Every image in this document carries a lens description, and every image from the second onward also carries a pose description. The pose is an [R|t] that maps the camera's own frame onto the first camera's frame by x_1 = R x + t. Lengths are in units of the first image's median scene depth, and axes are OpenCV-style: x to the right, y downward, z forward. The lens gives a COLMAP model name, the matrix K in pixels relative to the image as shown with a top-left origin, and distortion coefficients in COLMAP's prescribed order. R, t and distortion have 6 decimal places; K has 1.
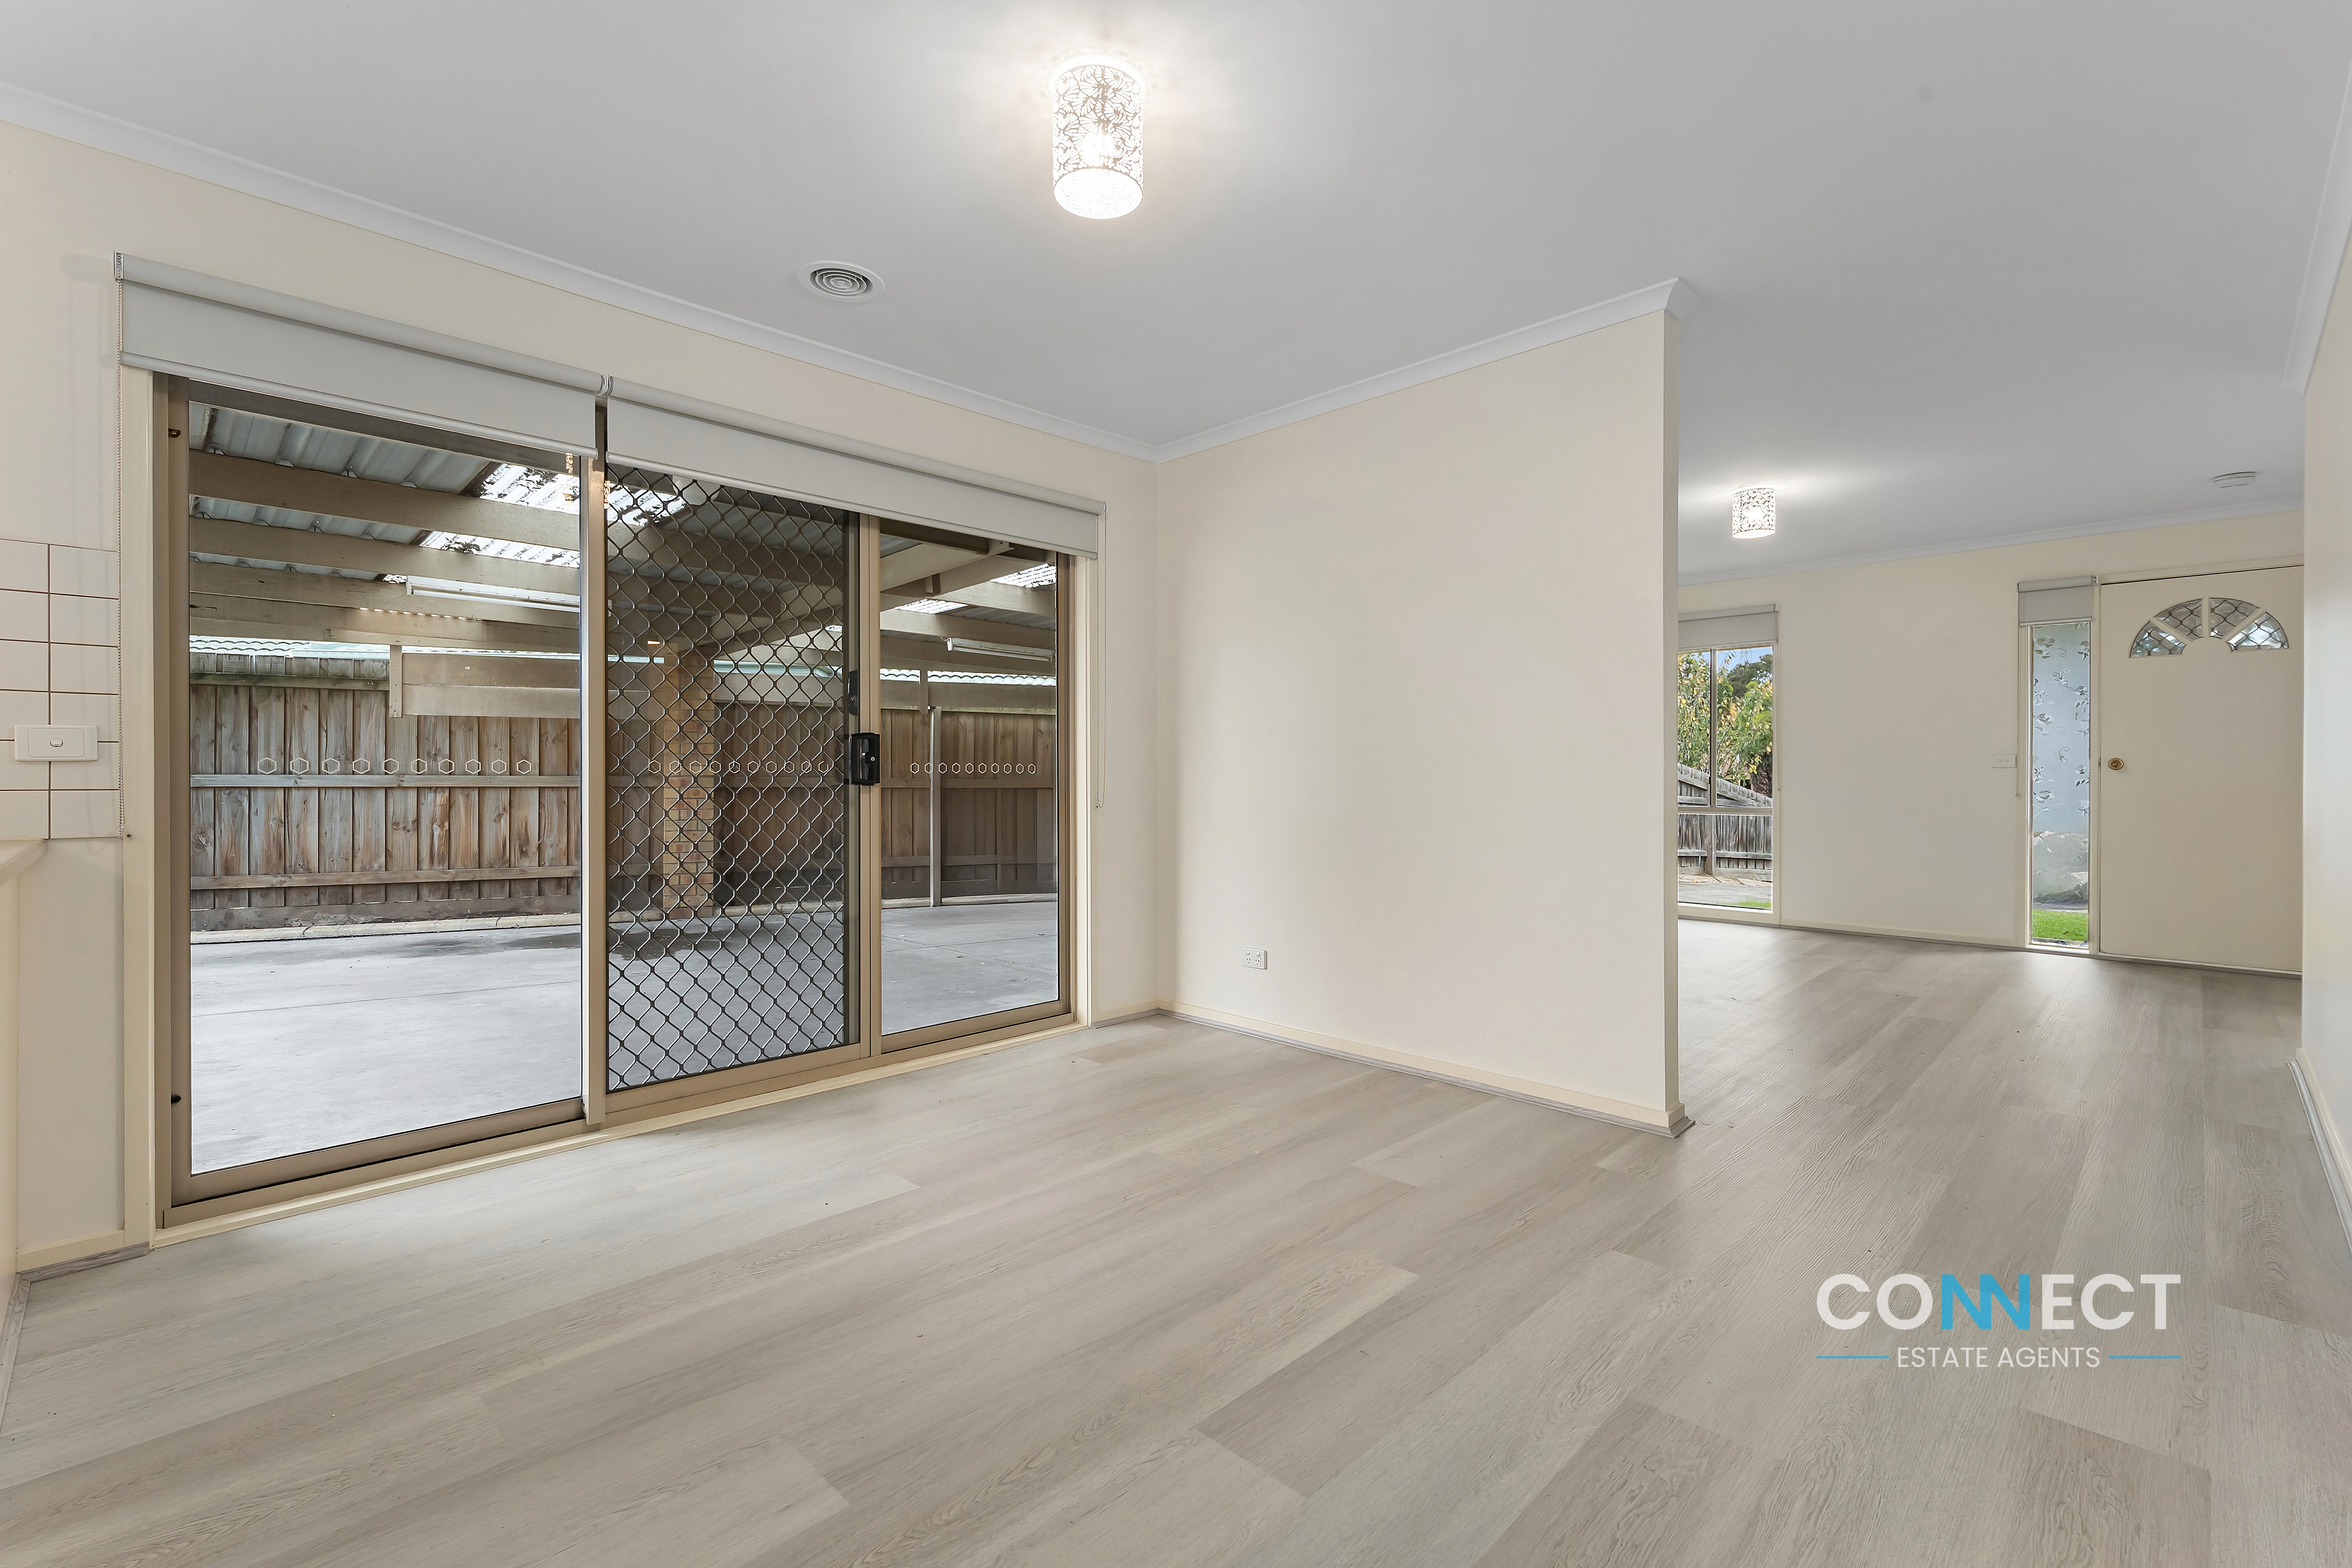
lens RADIAL K [[1013.7, 0, 1182.3], [0, 1013.7, 778.3], [0, 0, 1]] dist [0.010124, 0.000318]
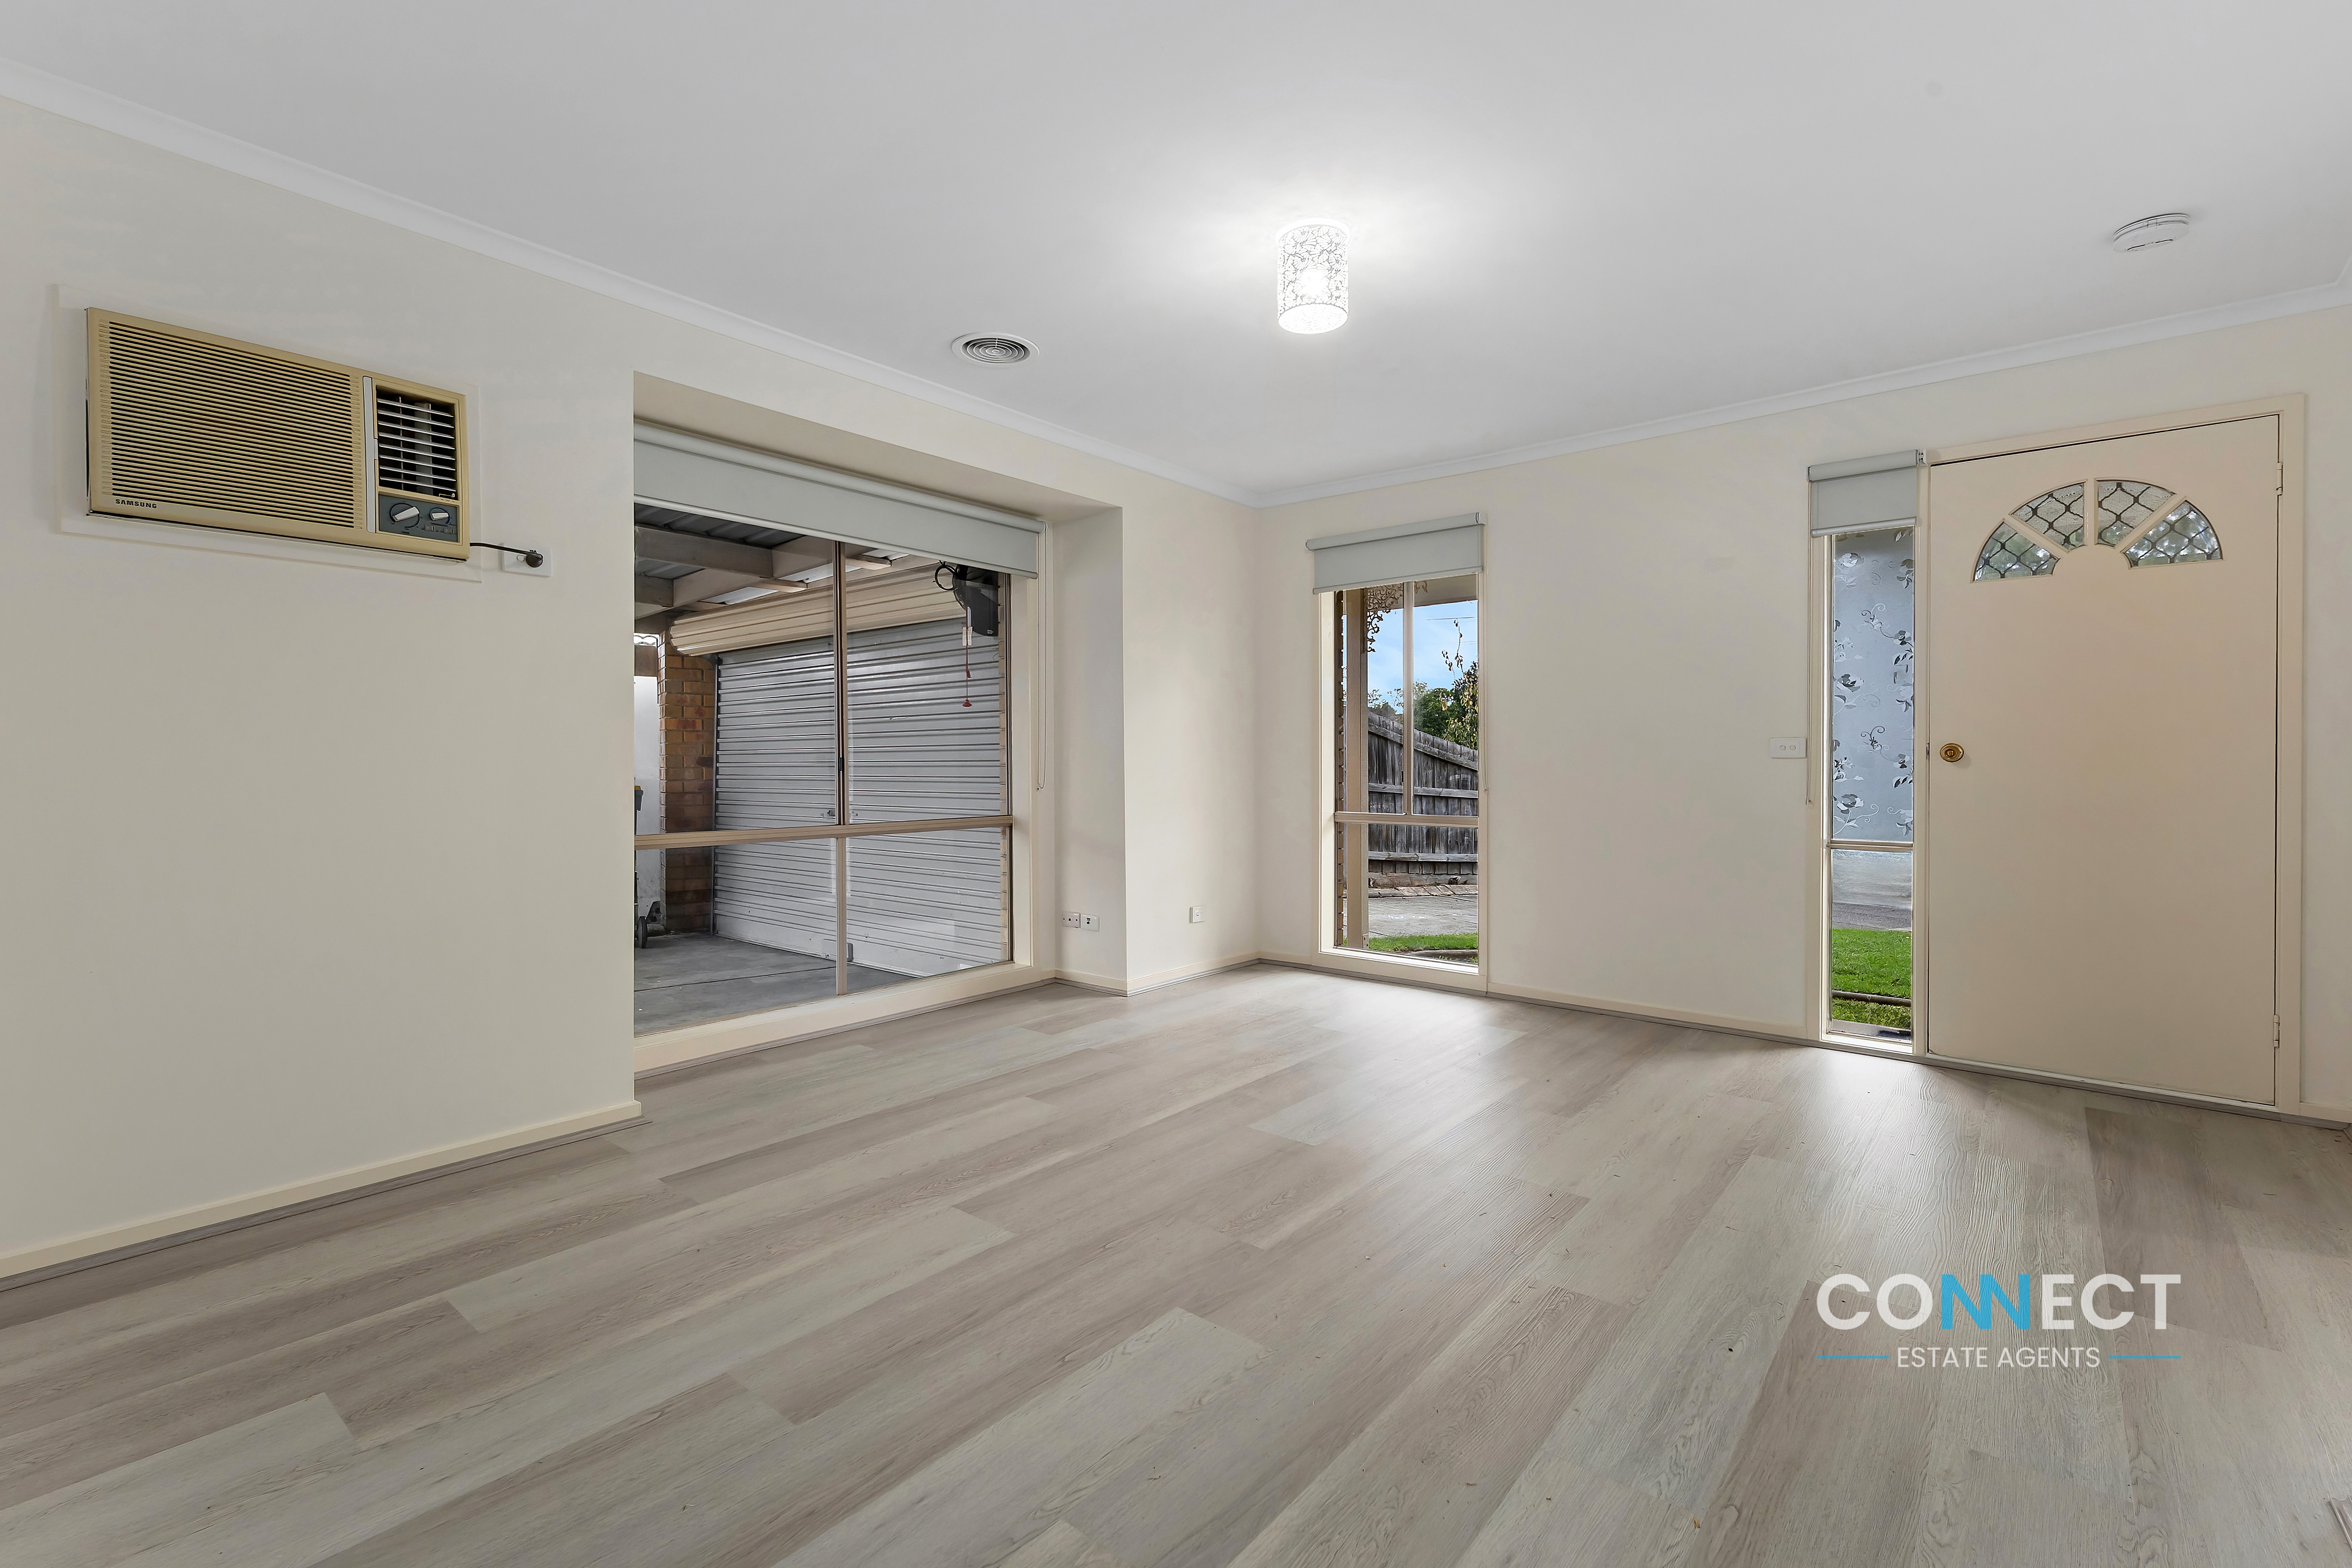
lens RADIAL K [[1004.6, 0, 1172.1], [0, 1004.6, 772.5], [0, 0, 1]] dist [0.013078, 0.000112]
pose [[0.997524, -0.001895, 0.070304, 0.391566], [0.001575, 0.999988, 0.004611, -0.005429], [-0.070312, -0.004489, 0.997515, 0.413812]]
